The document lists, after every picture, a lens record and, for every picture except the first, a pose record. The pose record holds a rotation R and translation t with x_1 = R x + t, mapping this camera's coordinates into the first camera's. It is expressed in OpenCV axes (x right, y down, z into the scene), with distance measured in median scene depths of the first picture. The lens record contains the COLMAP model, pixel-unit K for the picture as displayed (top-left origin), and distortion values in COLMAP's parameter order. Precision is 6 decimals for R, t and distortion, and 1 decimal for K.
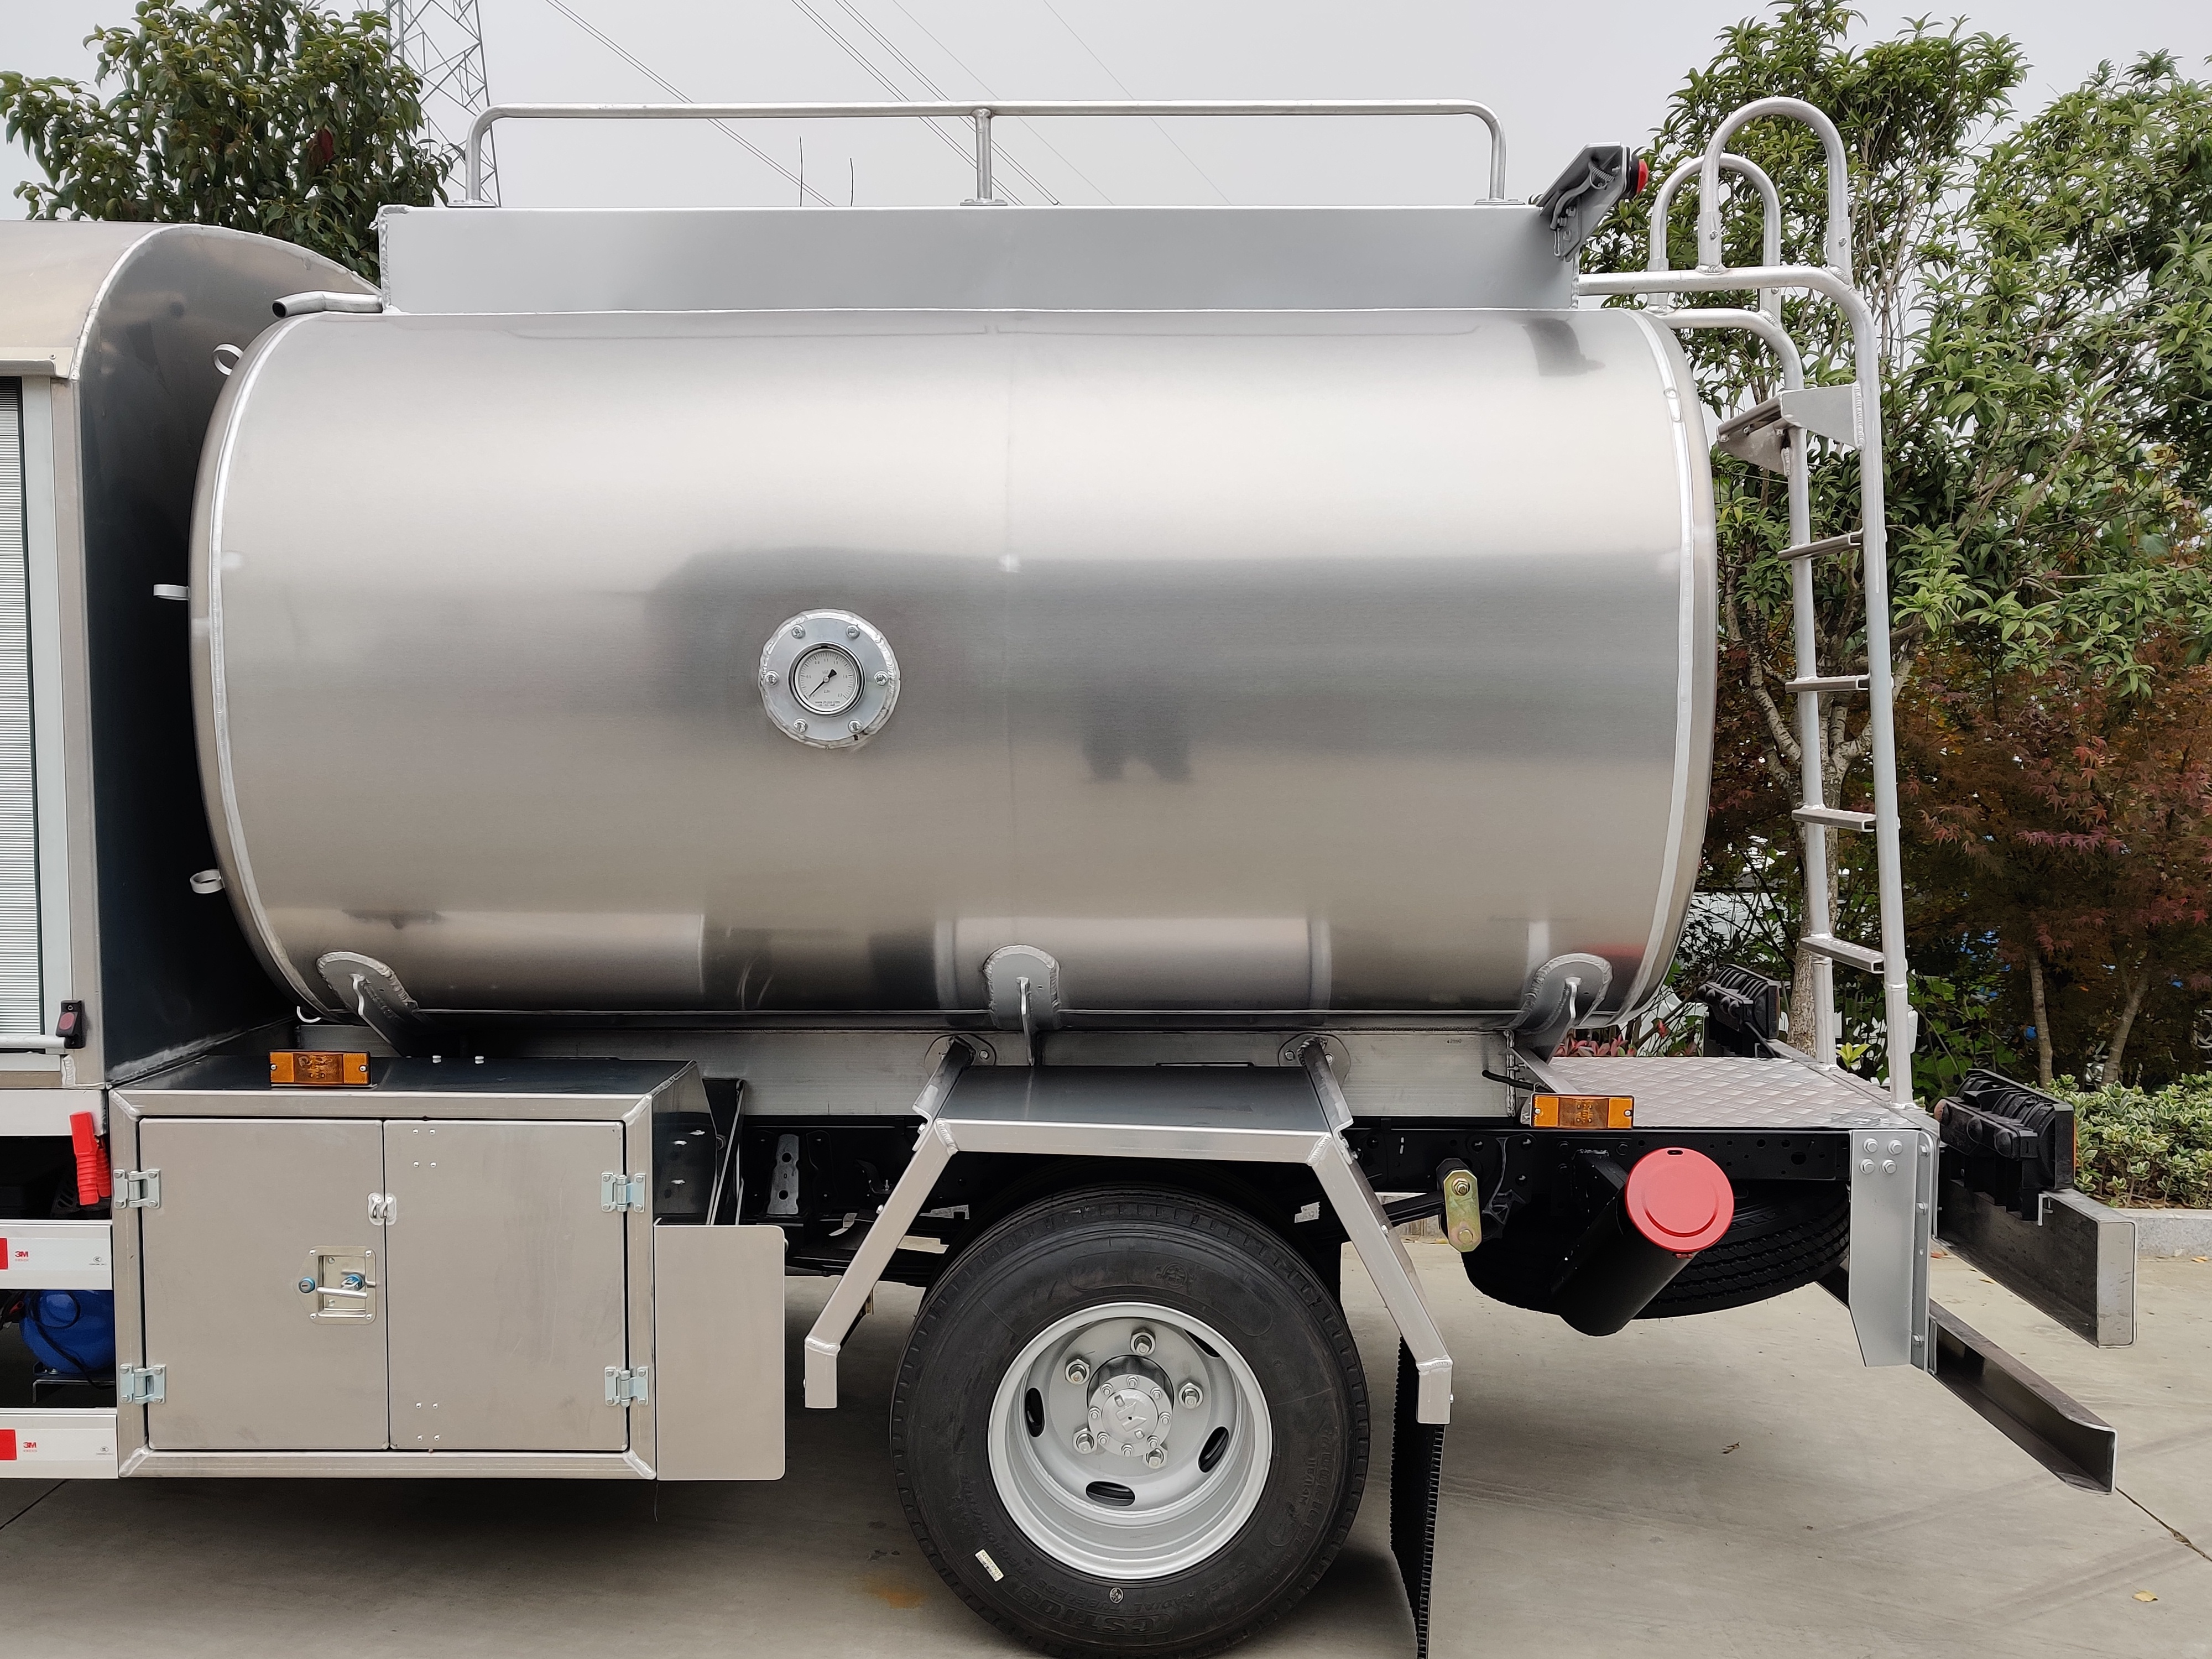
lens RADIAL K [[1891.9, 0, 1109.4], [0, 1891.9, 878.1], [0, 0, 1]] dist [0.038619, -0.017610]
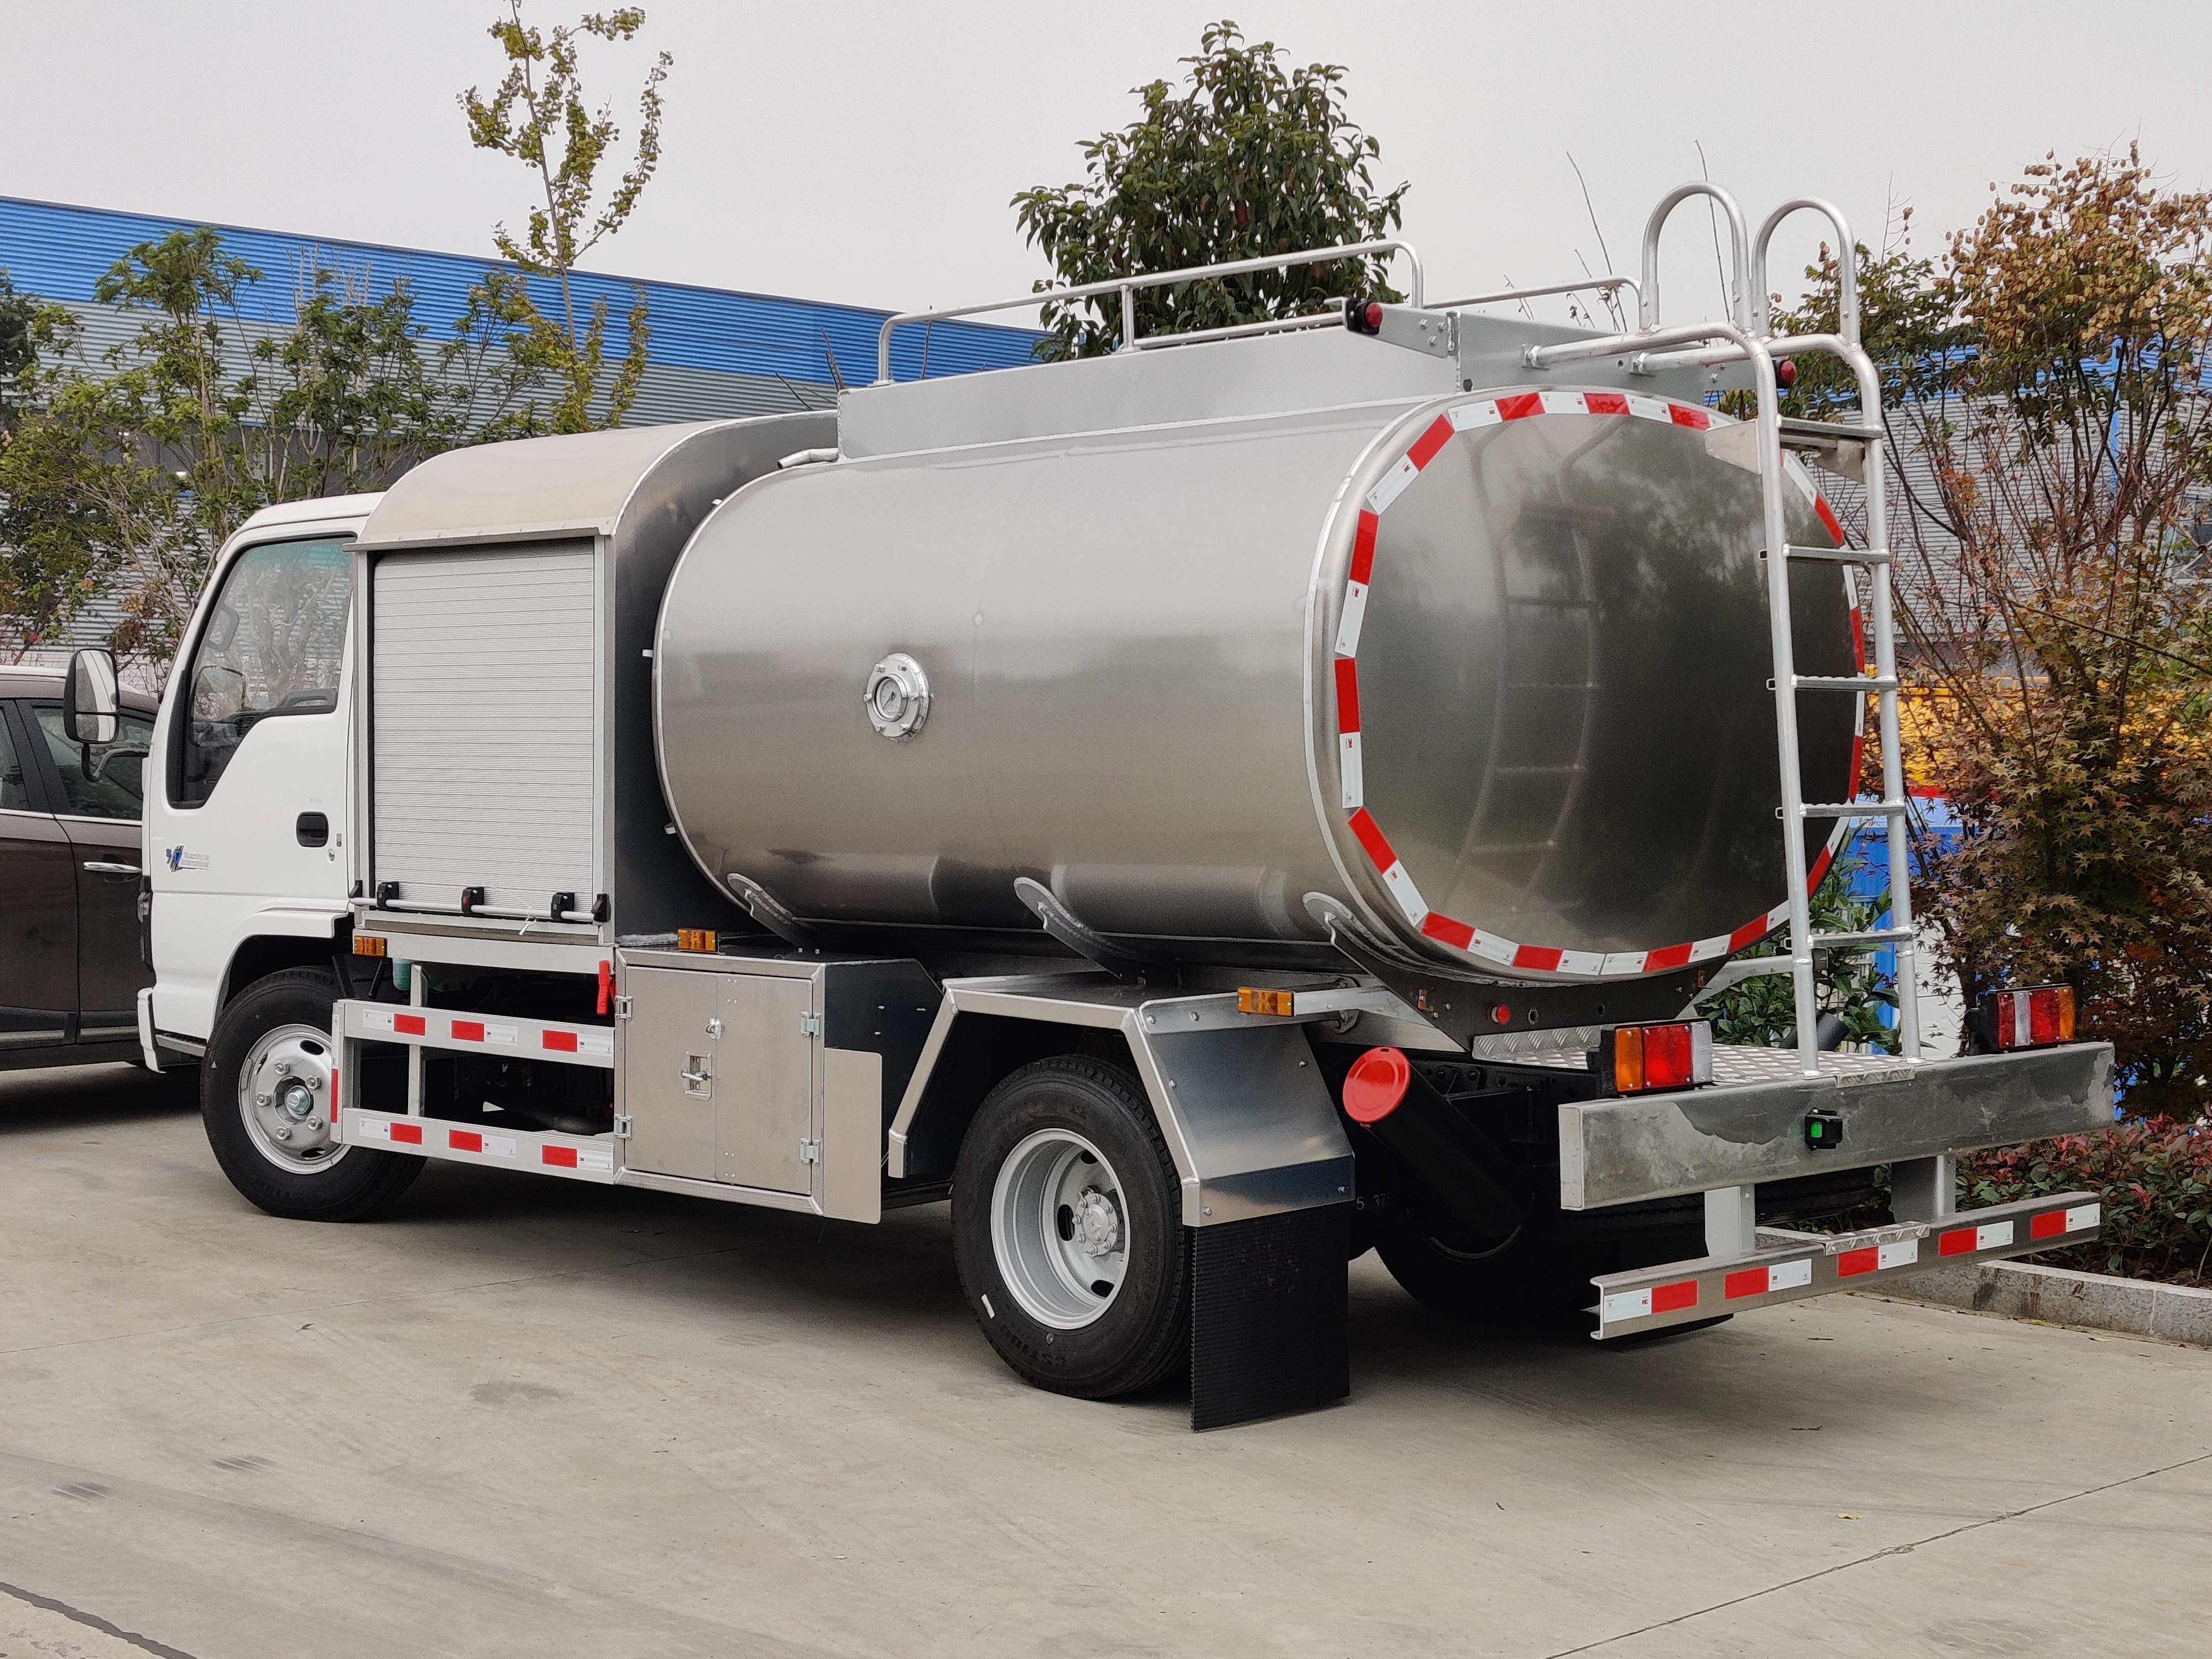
lens RADIAL K [[3252.9, 0, 1111.2], [0, 3252.9, 822.5], [0, 0, 1]] dist [0.081877, 0.000000]
pose [[0.716274, 0.009212, -0.697758, 1.745297], [-0.057995, 0.997239, -0.046368, 0.105464], [0.695405, 0.073679, 0.714831, -0.738744]]
